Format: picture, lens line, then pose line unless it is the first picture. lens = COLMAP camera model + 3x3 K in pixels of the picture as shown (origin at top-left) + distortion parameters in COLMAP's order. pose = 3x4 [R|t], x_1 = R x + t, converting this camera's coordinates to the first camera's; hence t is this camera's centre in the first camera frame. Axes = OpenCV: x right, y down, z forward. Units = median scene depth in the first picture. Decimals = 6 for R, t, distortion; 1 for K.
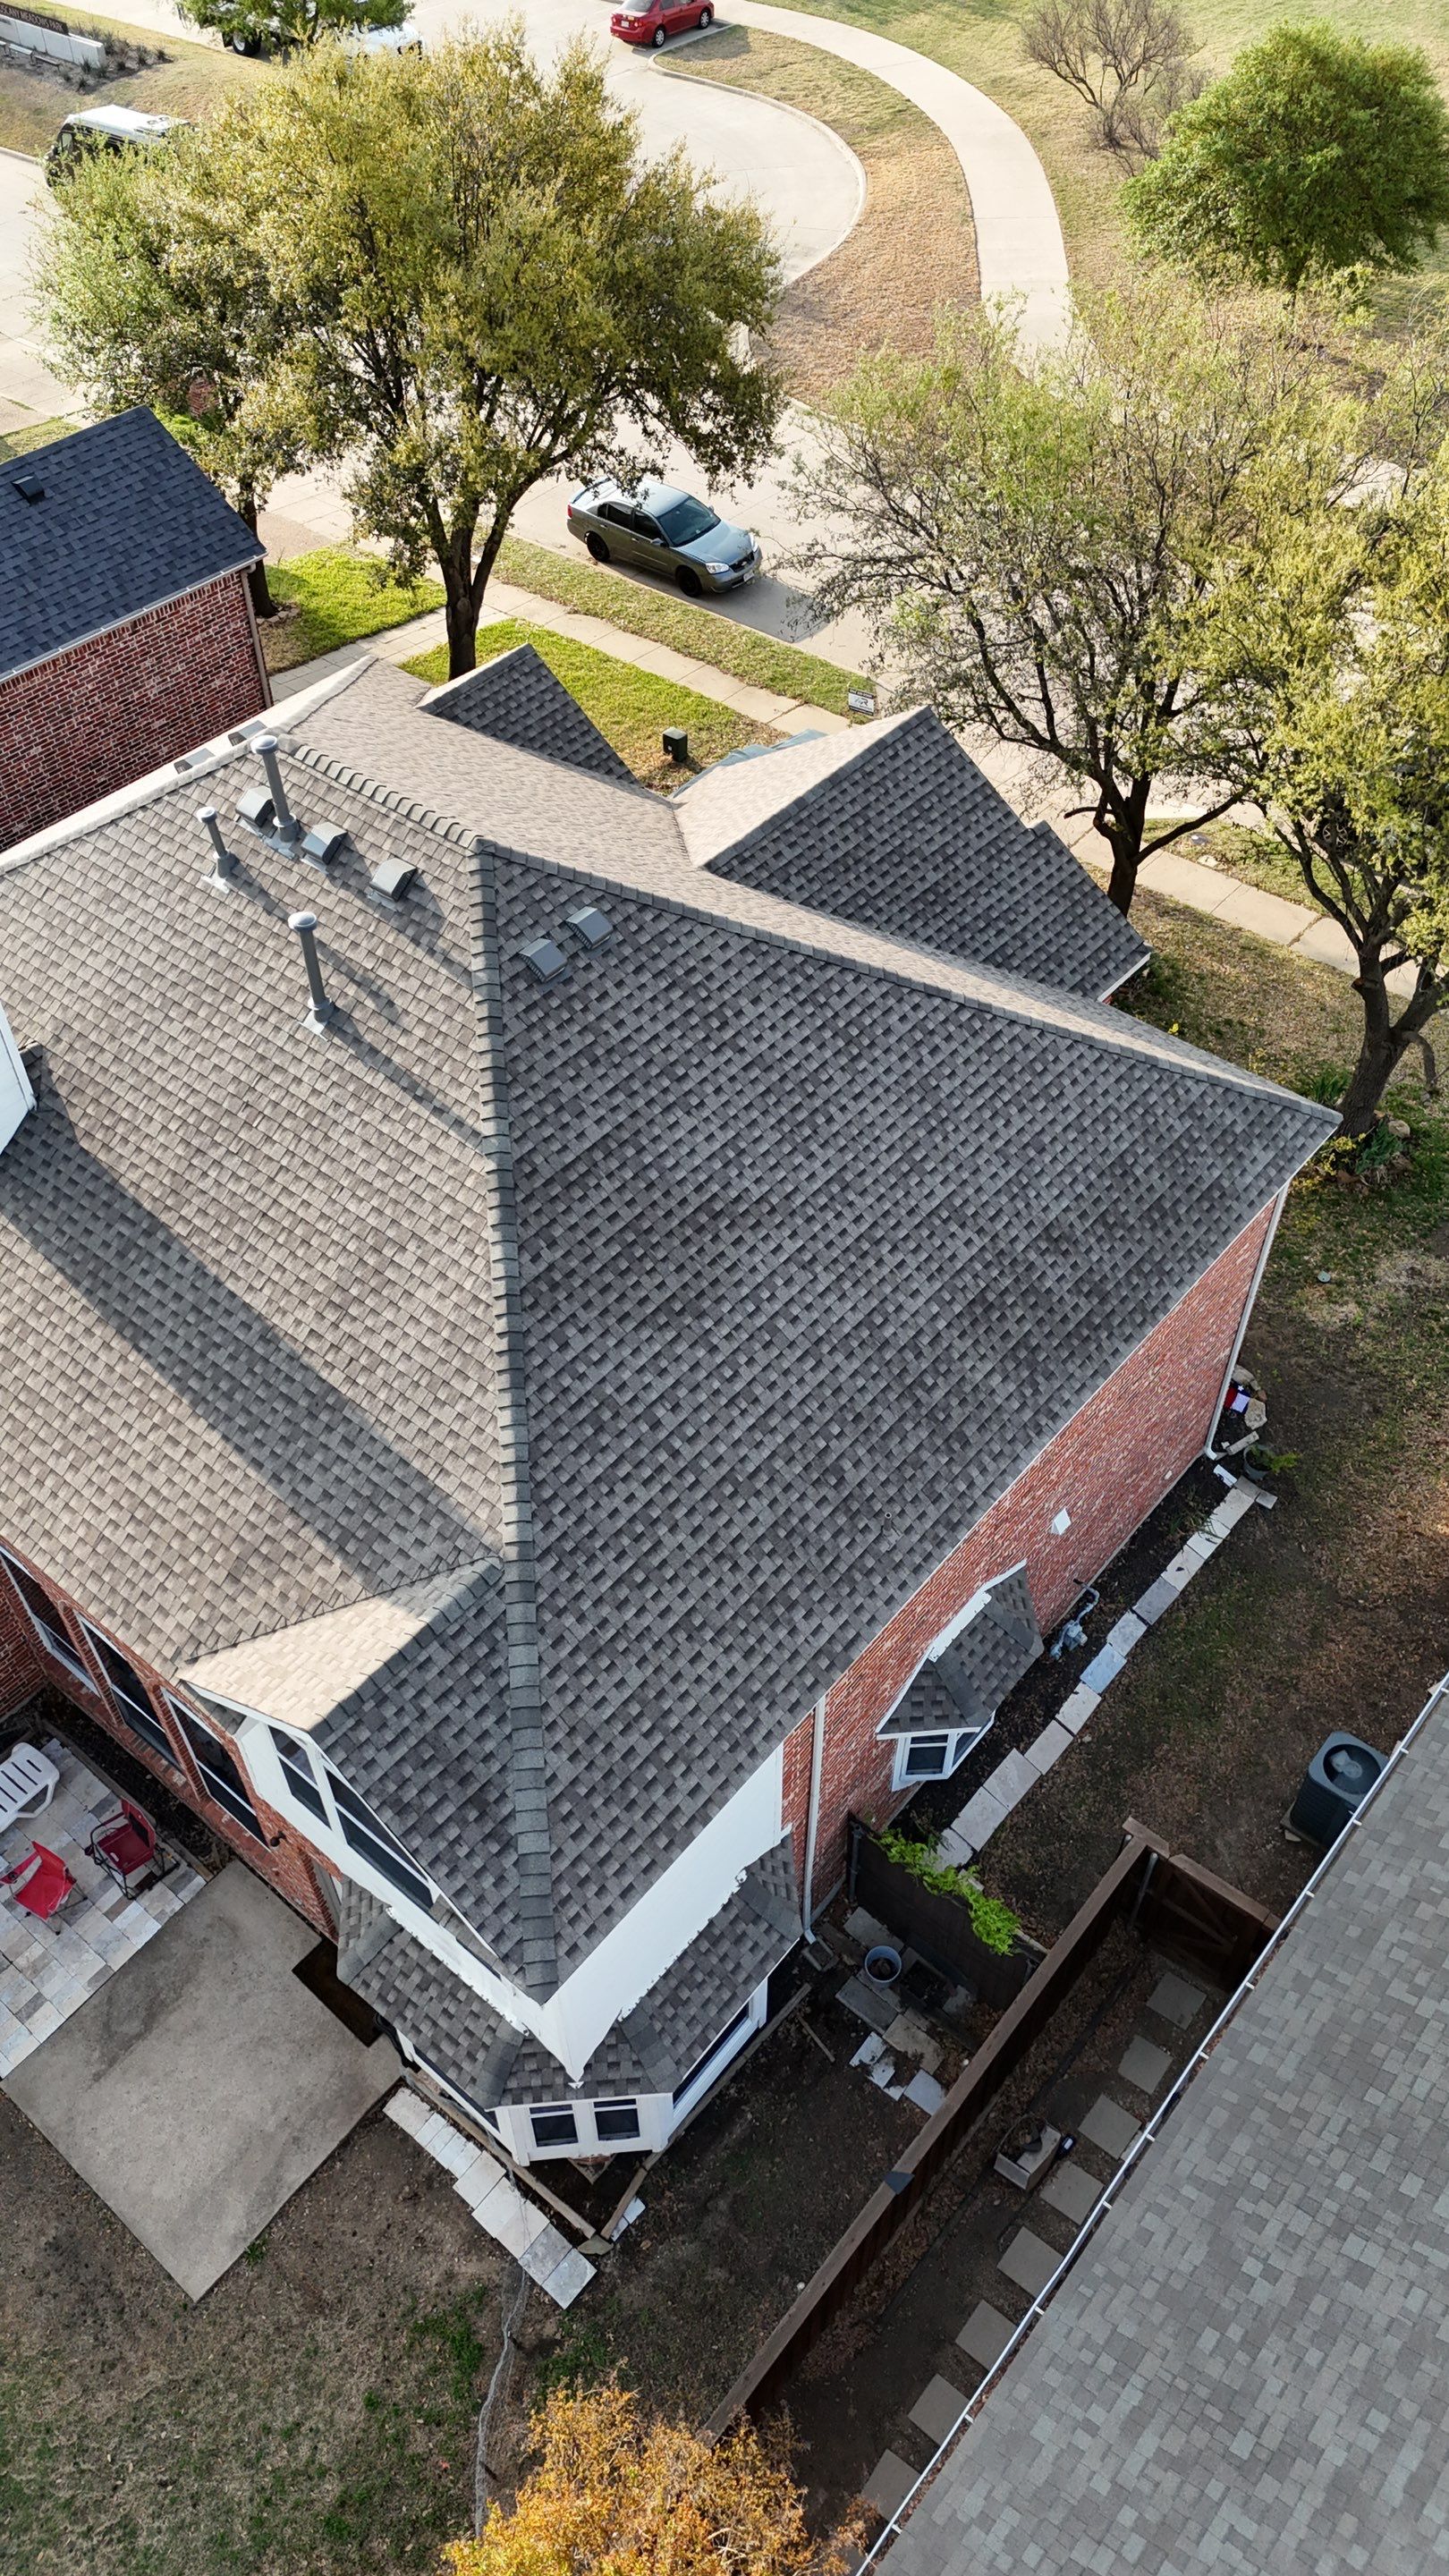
lens RADIAL K [[1923.0, 0, 732.1], [0, 1923.0, 1267.8], [0, 0, 1]] dist [0.064686, -0.054769]
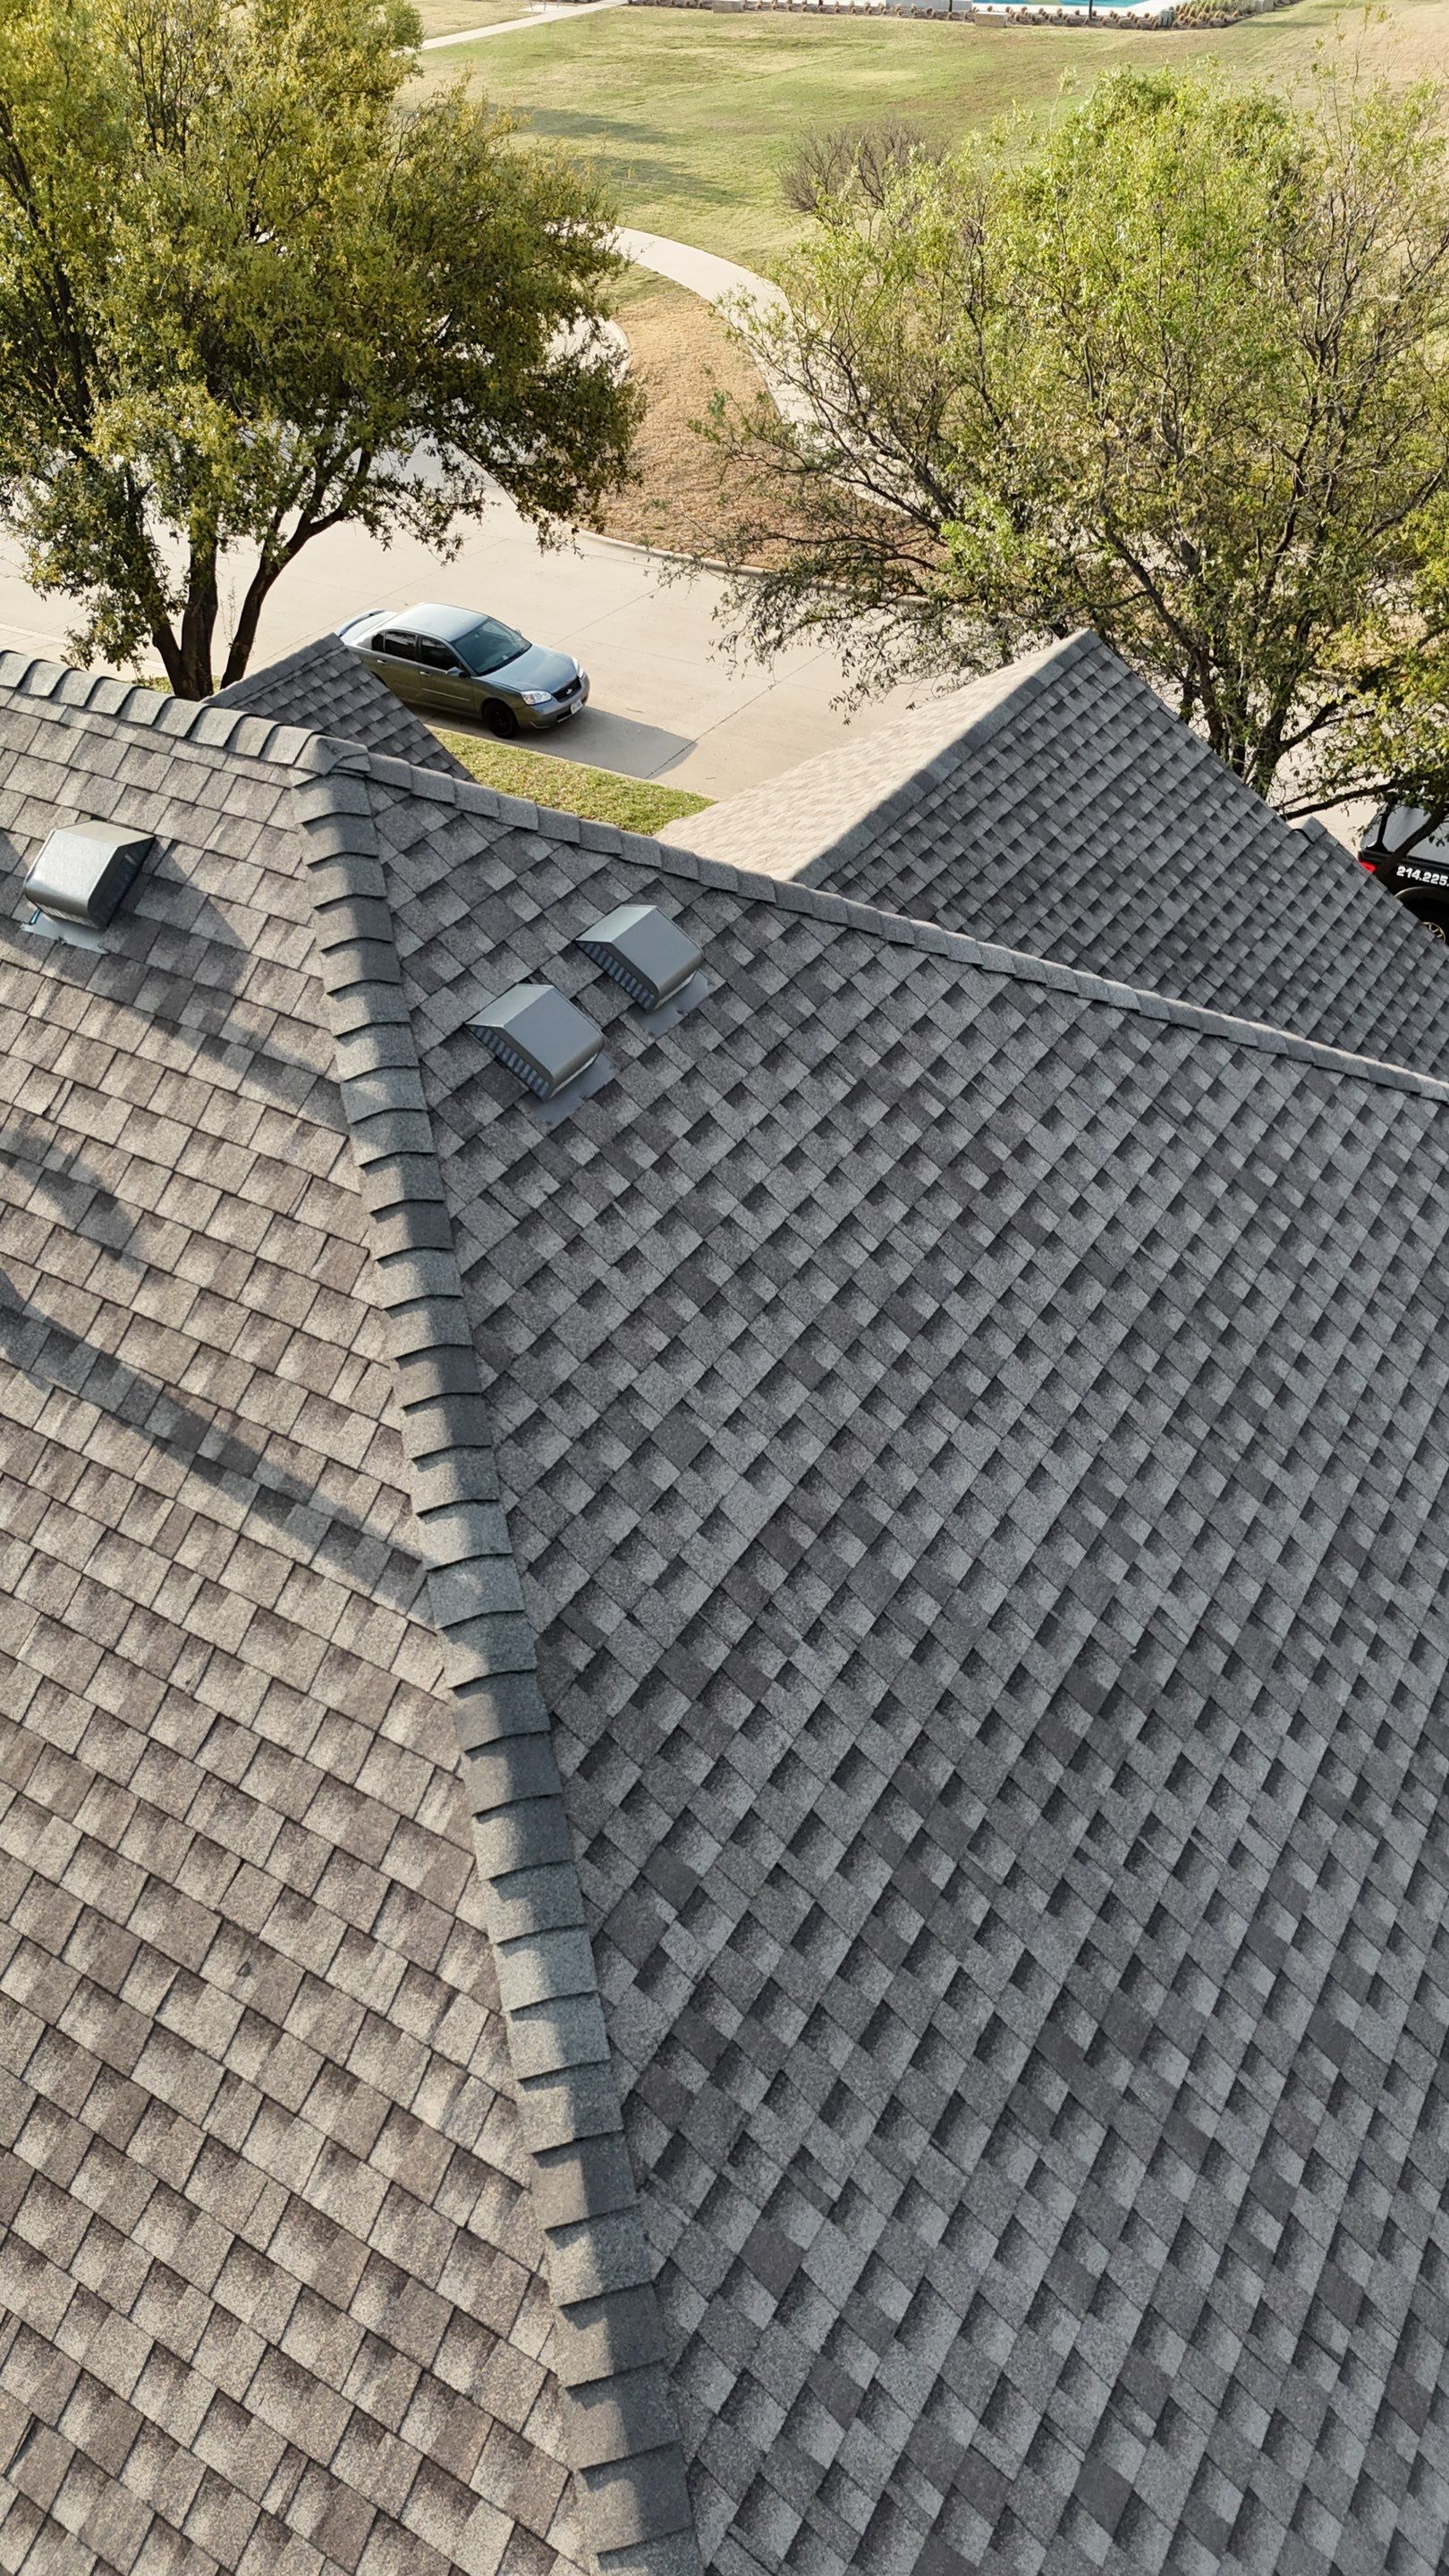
lens RADIAL K [[1923.0, 0, 733.9], [0, 1923.0, 1223.5], [0, 0, 1]] dist [0.064686, -0.054769]
pose [[0.987403, -0.097889, 0.124309, -0.108927], [0.116748, 0.981020, -0.154823, -0.065904], [-0.106794, 0.167386, 0.980090, 0.647030]]
